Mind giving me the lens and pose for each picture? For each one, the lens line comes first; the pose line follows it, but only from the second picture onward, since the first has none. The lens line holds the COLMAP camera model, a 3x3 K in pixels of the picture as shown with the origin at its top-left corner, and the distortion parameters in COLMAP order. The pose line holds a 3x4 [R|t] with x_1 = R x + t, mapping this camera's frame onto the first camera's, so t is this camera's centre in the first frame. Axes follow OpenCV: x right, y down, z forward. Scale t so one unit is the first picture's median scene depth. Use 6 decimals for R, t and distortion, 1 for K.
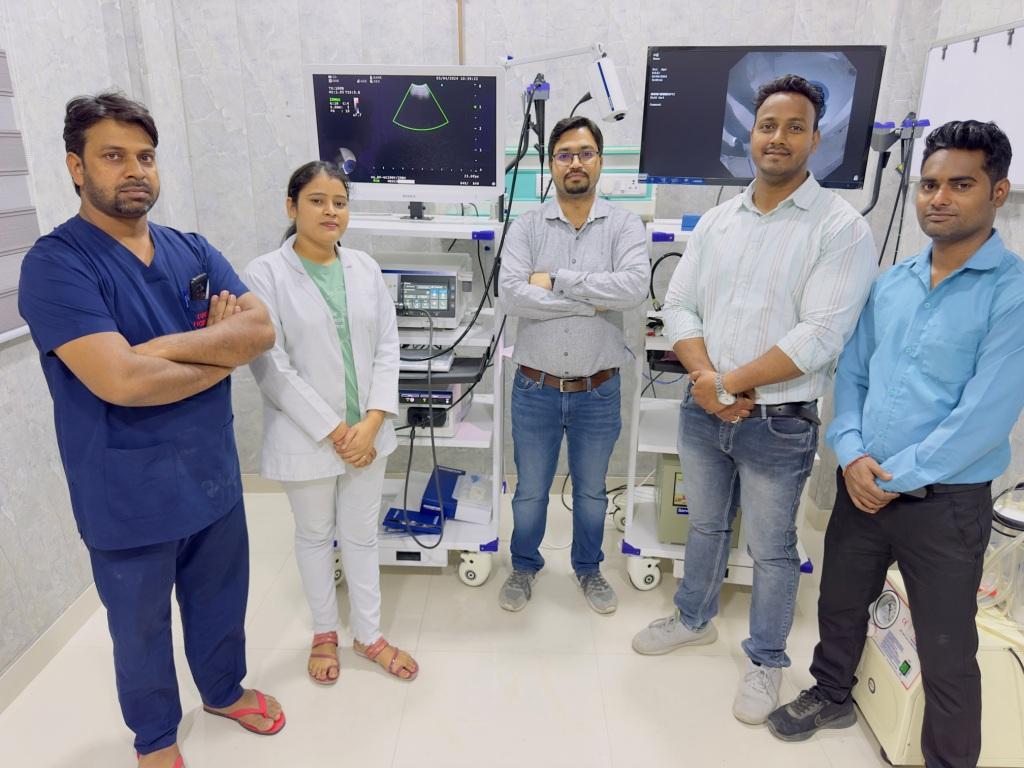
lens RADIAL K [[710.3, 0, 512.0], [0, 710.3, 384.0], [0, 0, 1]] dist [0.193407, -0.328670]
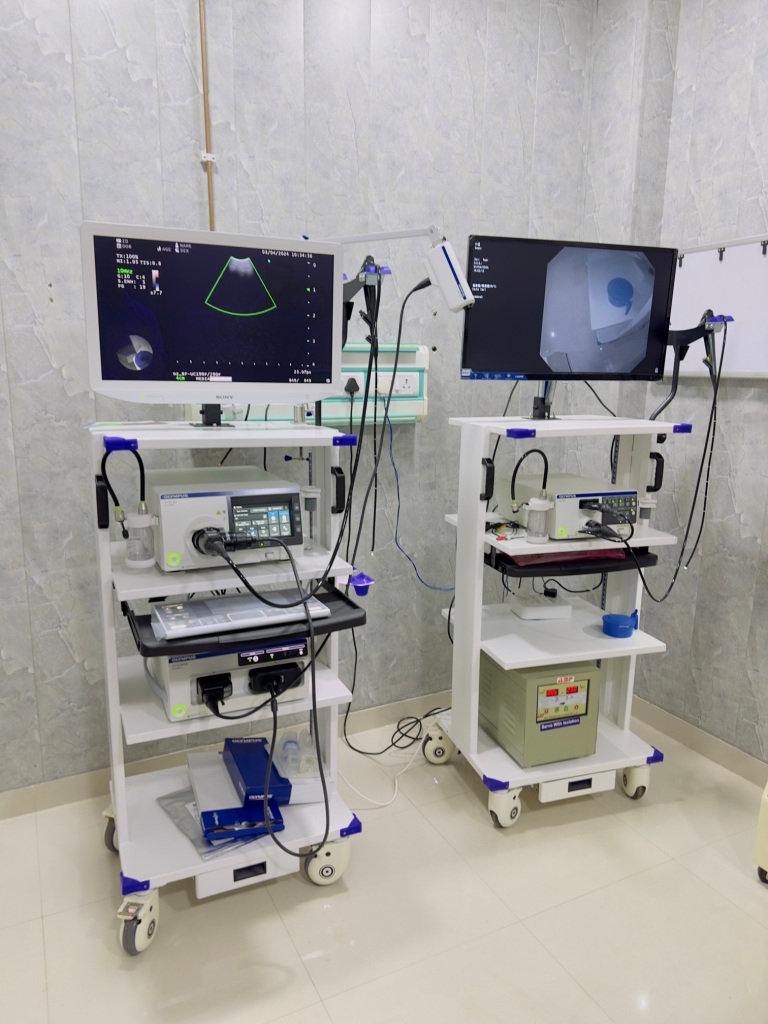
lens RADIAL K [[710.3, 0, 383.5], [0, 710.3, 524.6], [0, 0, 1]] dist [0.193407, -0.328670]
pose [[0.894698, -0.099871, 0.435363, -0.343063], [0.139446, 0.988421, -0.059829, -0.054898], [-0.424346, 0.114239, 0.898265, 0.247842]]
